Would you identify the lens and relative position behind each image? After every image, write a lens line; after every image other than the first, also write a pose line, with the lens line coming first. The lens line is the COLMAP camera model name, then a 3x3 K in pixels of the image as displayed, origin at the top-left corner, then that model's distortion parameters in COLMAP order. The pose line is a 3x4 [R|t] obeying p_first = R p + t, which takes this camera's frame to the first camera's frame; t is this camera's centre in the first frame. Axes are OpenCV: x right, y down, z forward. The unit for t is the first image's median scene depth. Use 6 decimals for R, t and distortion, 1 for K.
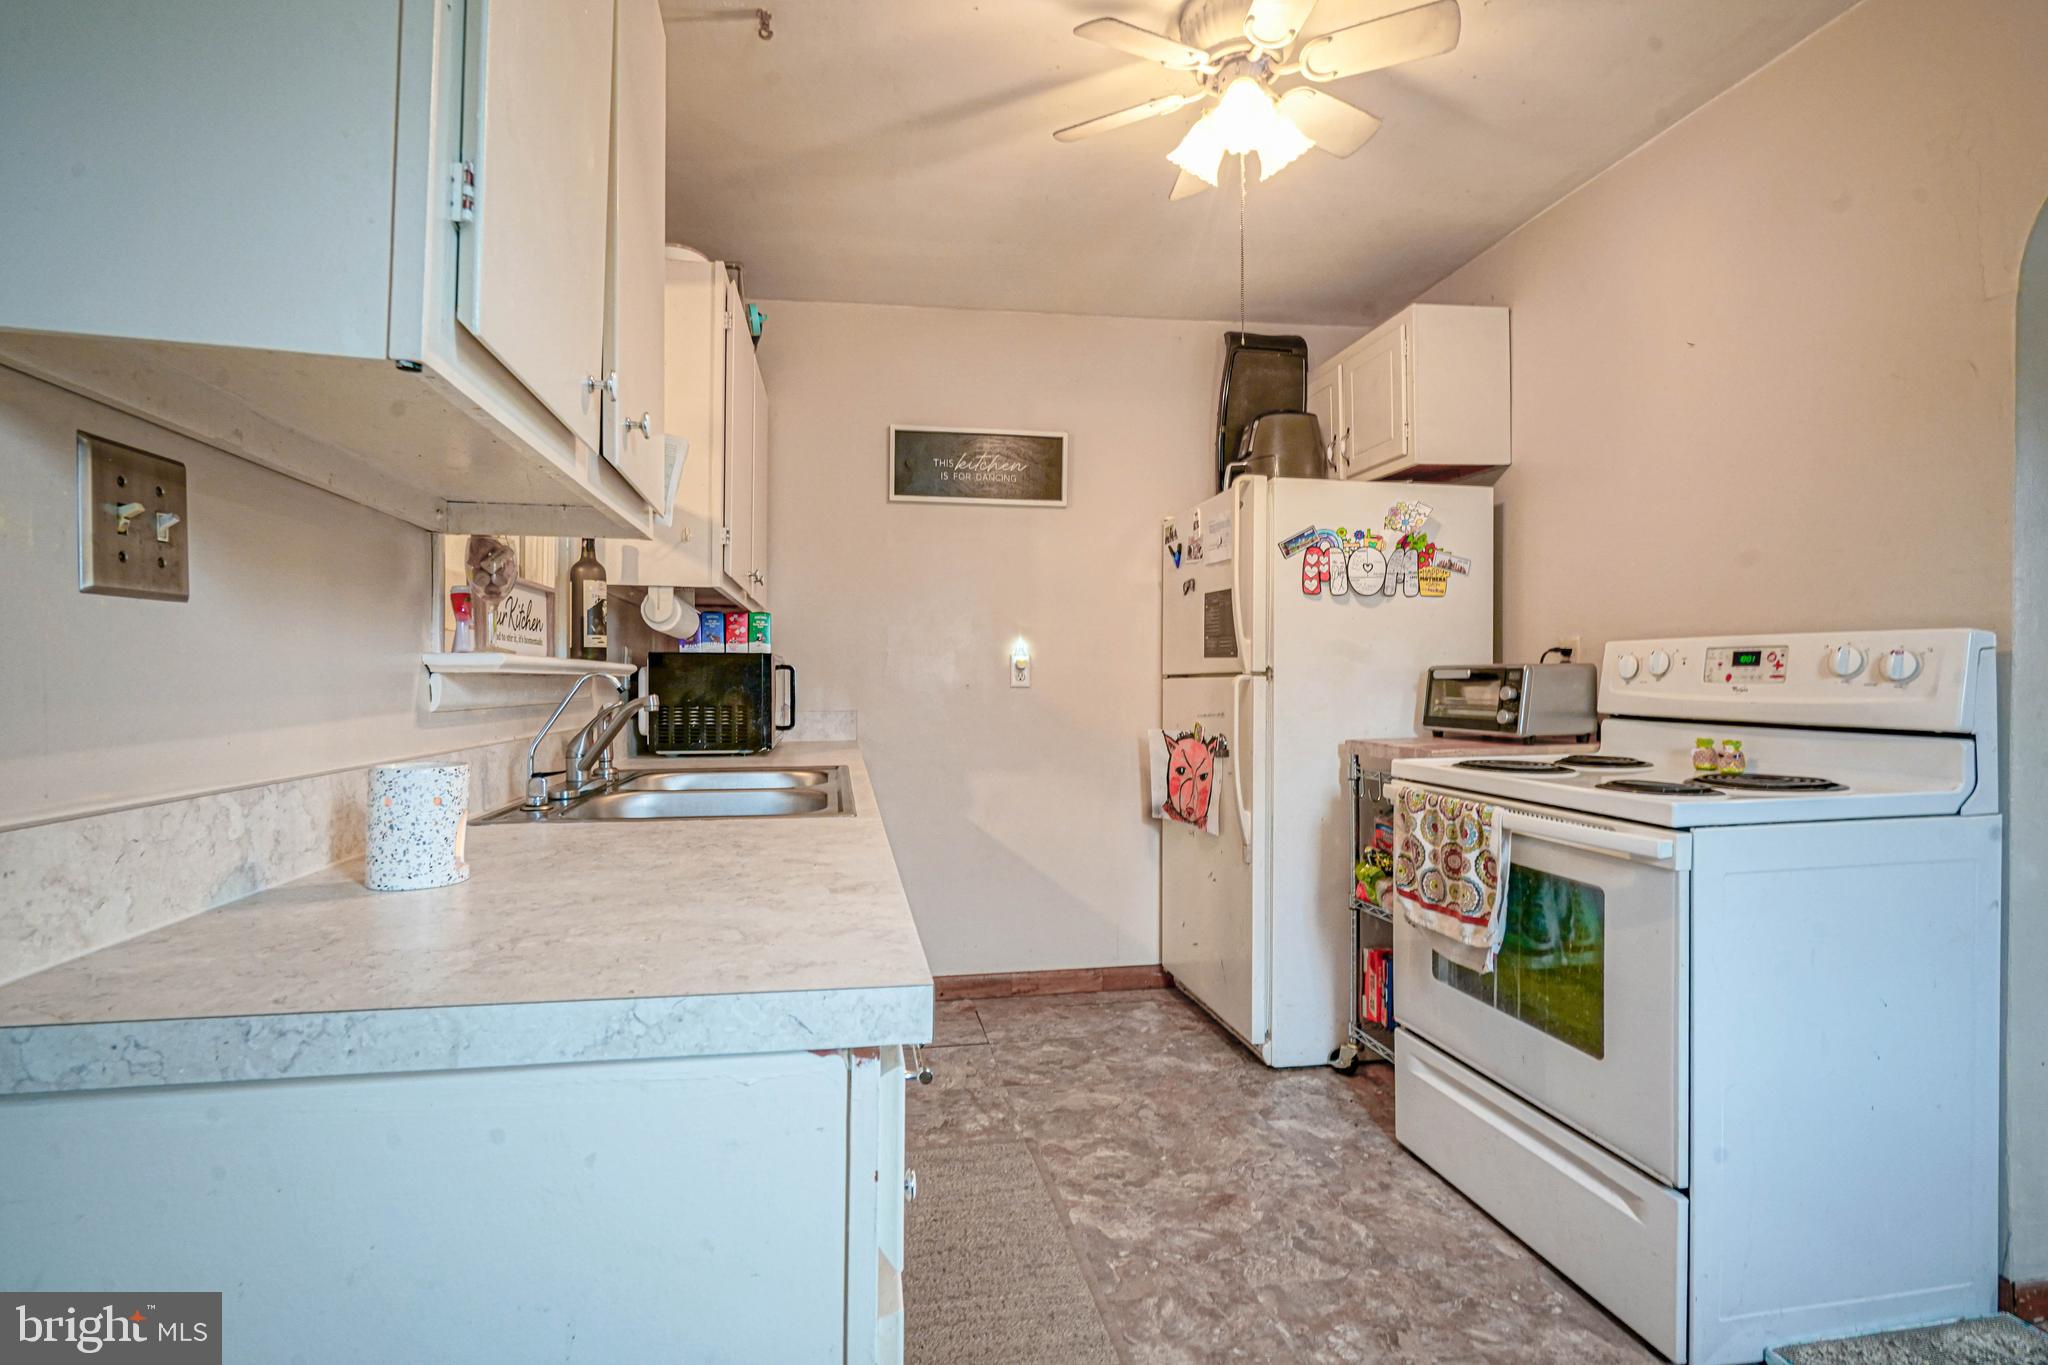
lens RADIAL K [[957.5, 0, 1002.6], [0, 957.5, 684.0], [0, 0, 1]] dist [0.002119, 0.000175]
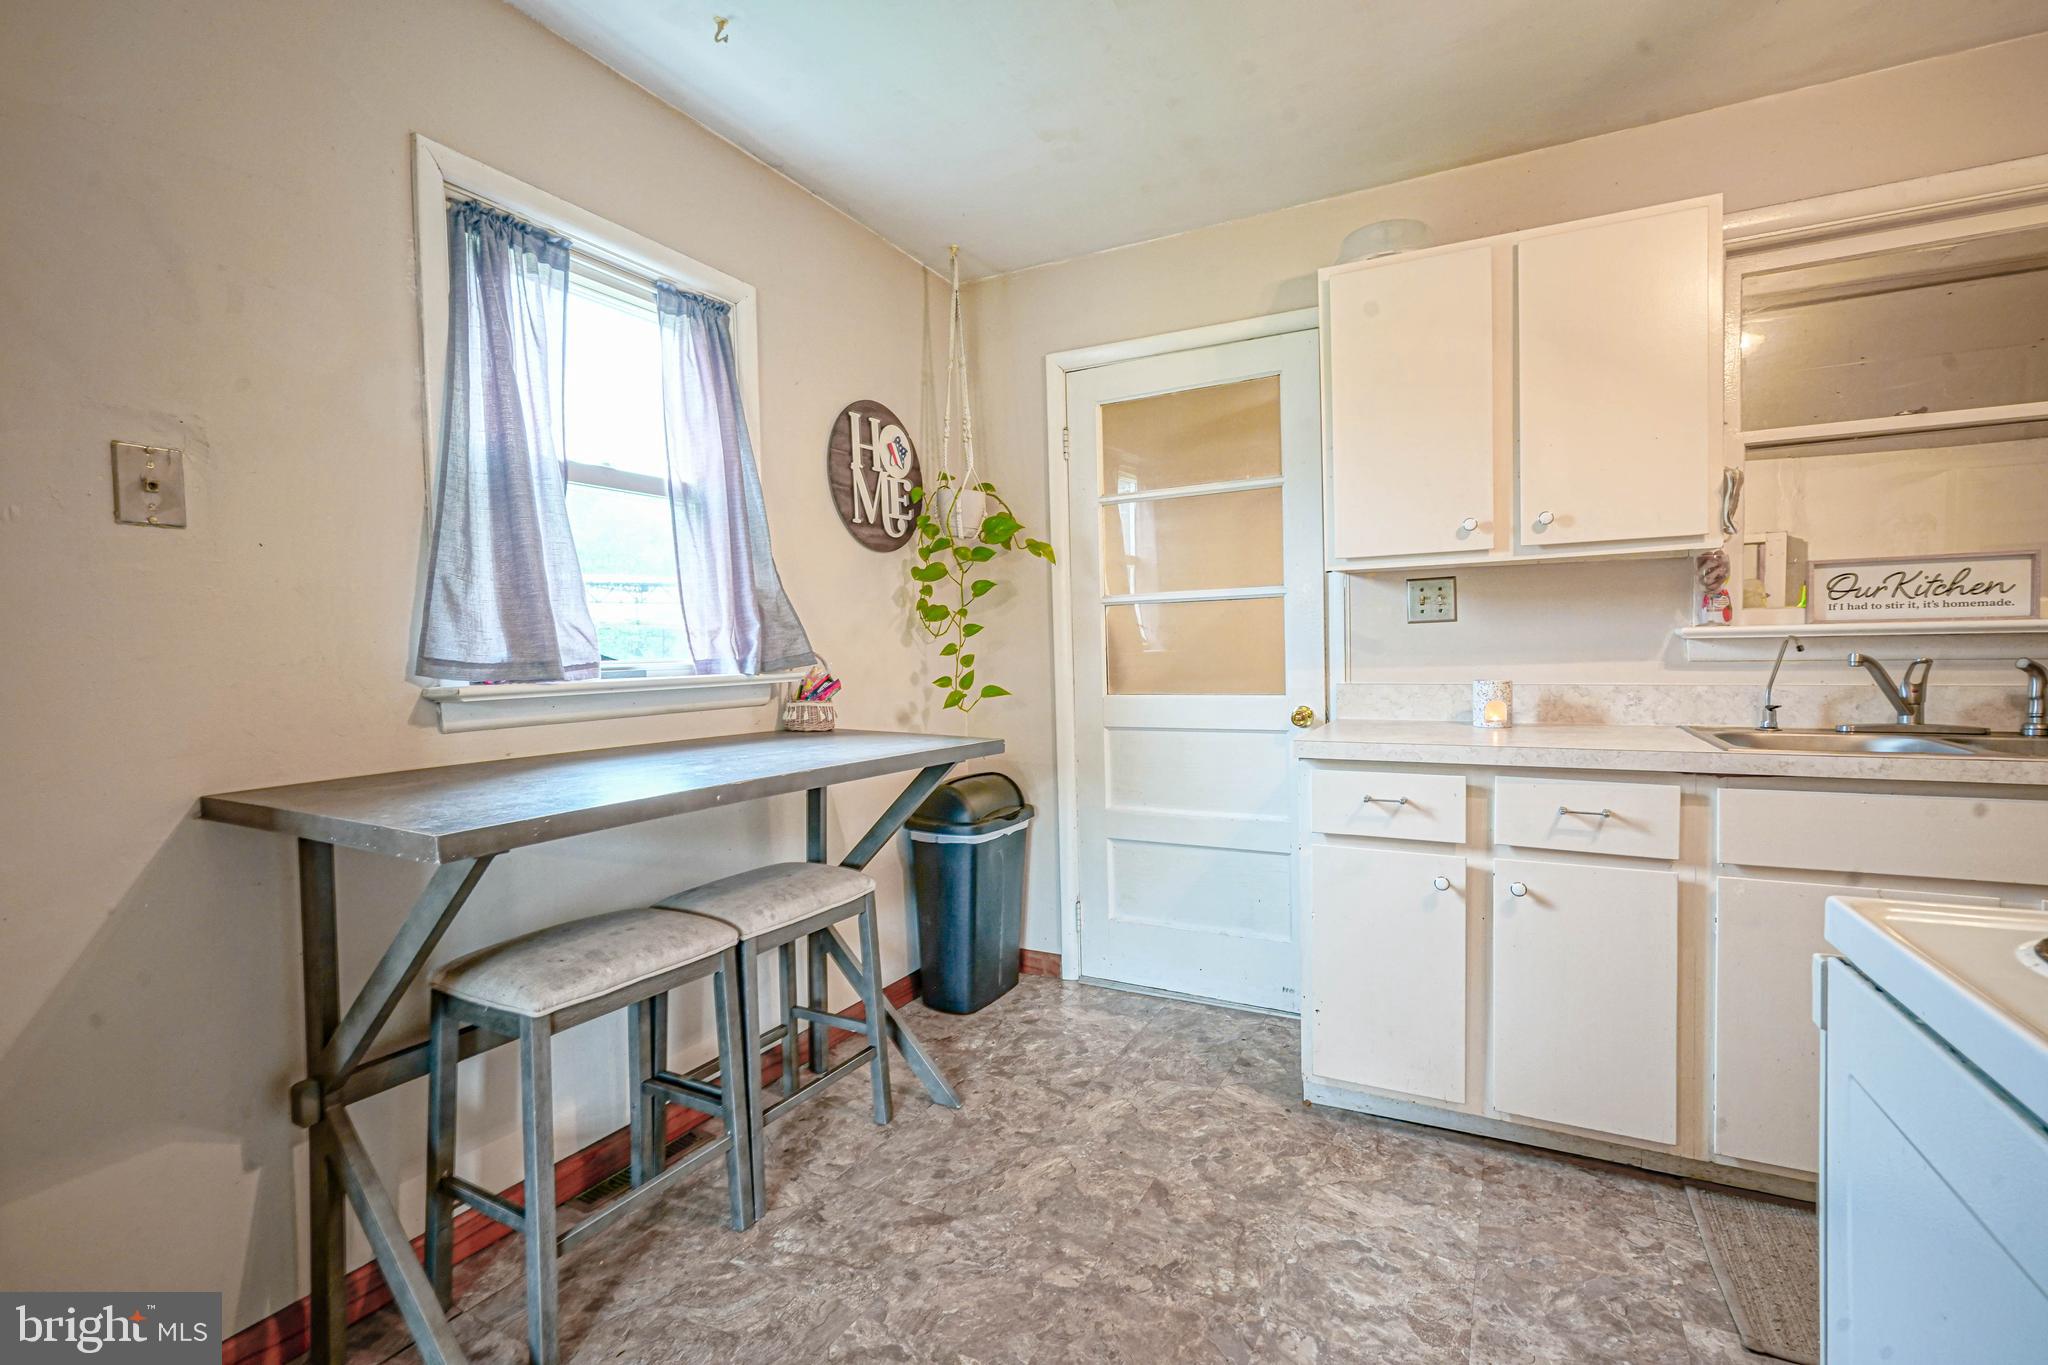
lens RADIAL K [[957.5, 0, 1036.6], [0, 957.5, 673.1], [0, 0, 1]] dist [0.002119, 0.000175]
pose [[-0.599246, 0.033978, -0.799843, 0.770459], [0.016671, 0.999412, 0.029966, -0.010663], [0.800391, 0.004623, -0.599460, 0.562559]]
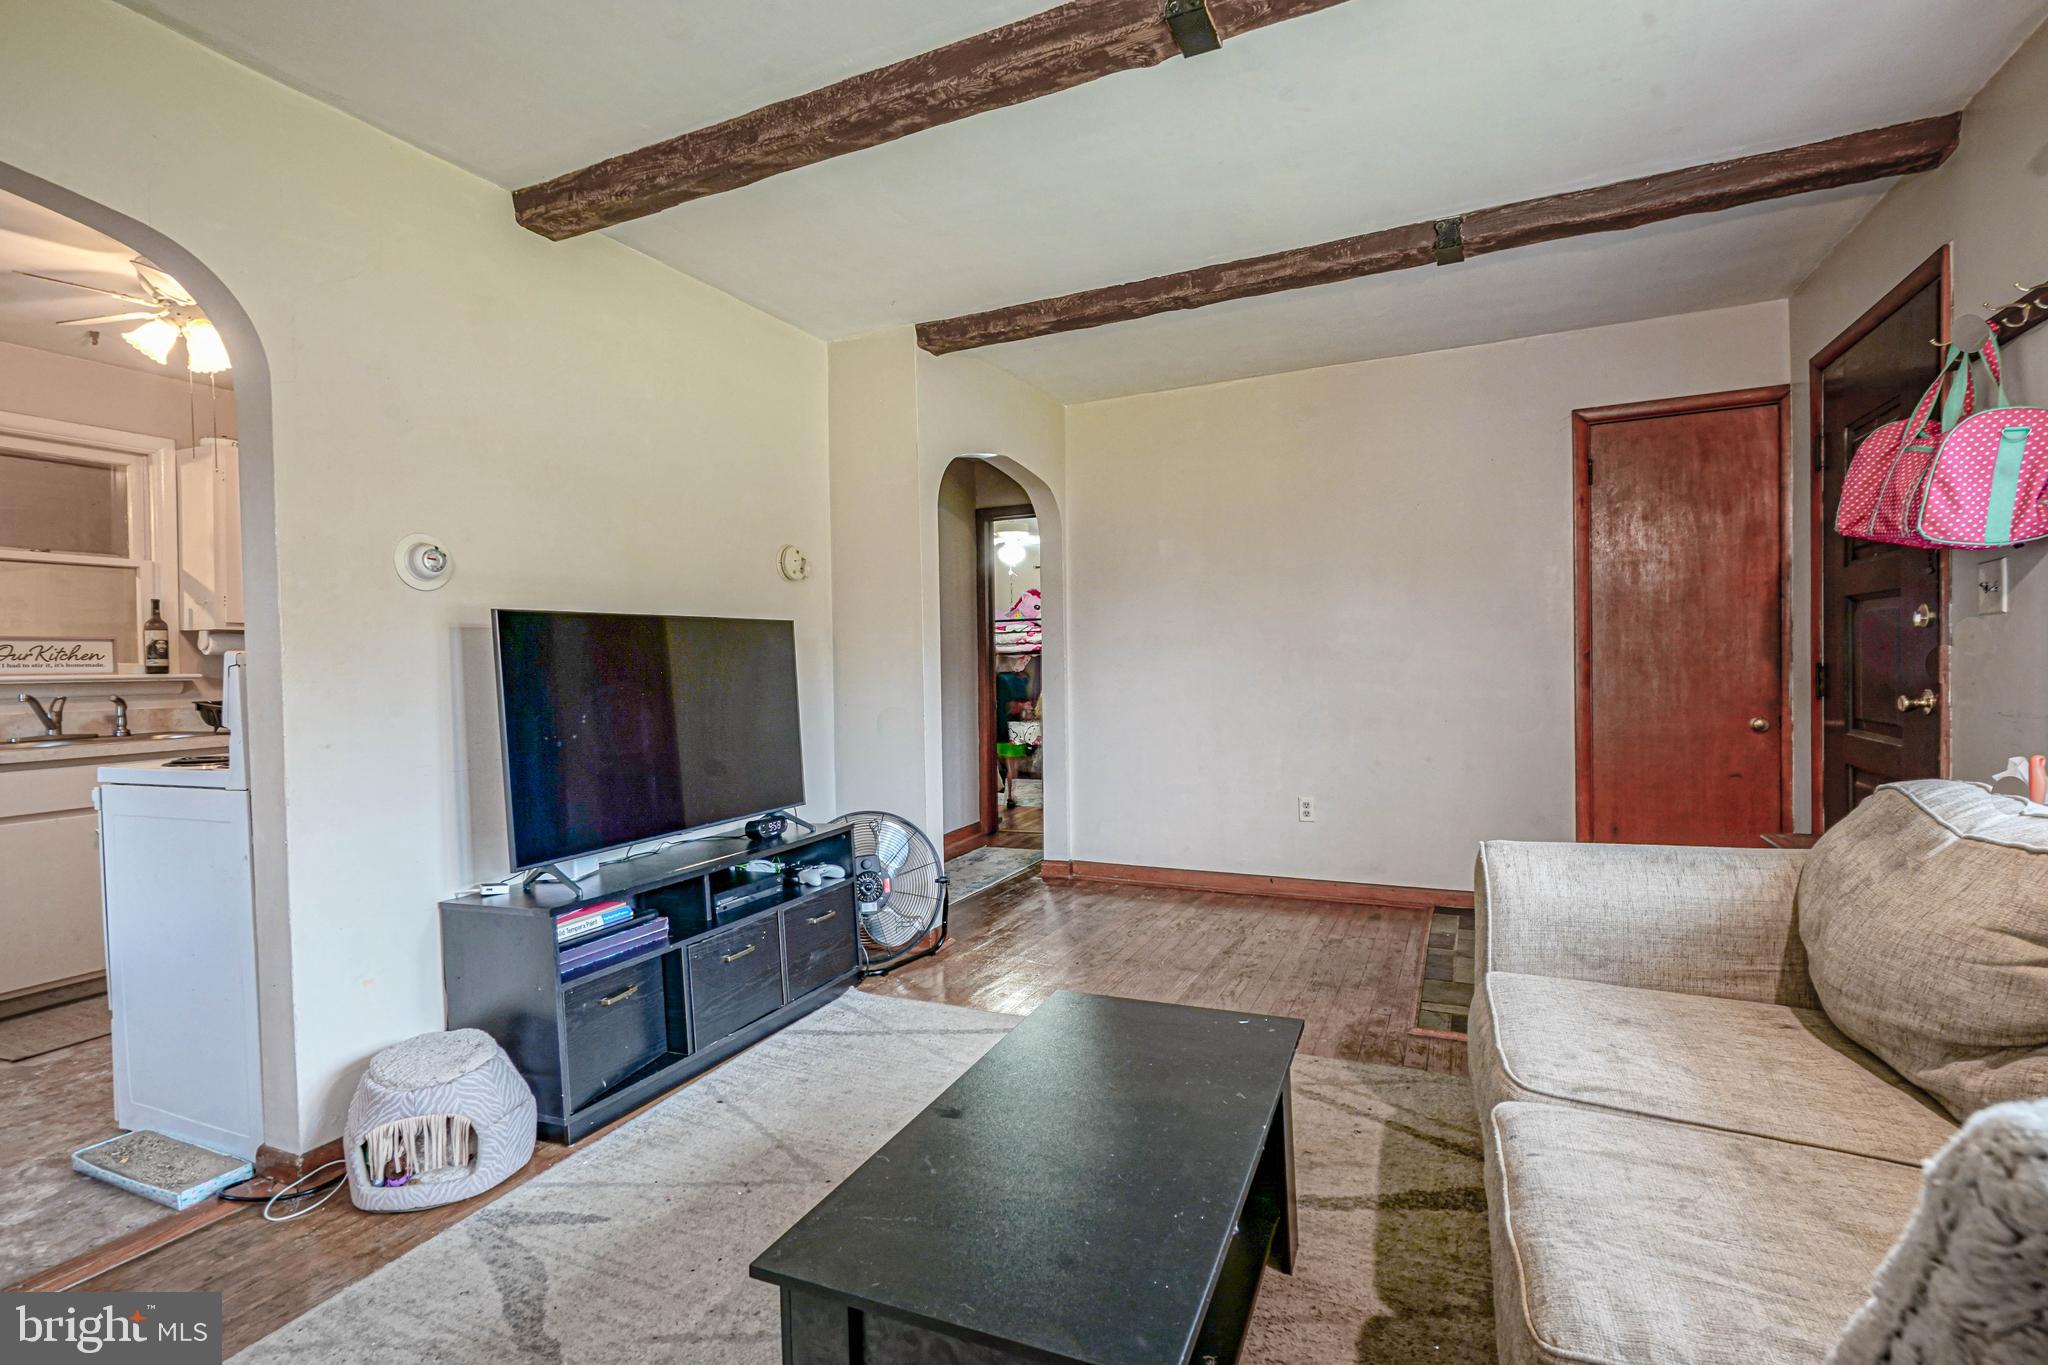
lens RADIAL K [[957.5, 0, 1029.1], [0, 957.5, 687.8], [0, 0, 1]] dist [0.002119, 0.000175]
pose [[0.822688, 0.002102, -0.568489, 1.626937], [0.013599, 0.999634, 0.023375, -0.012684], [0.568330, -0.026961, 0.822359, 0.332548]]
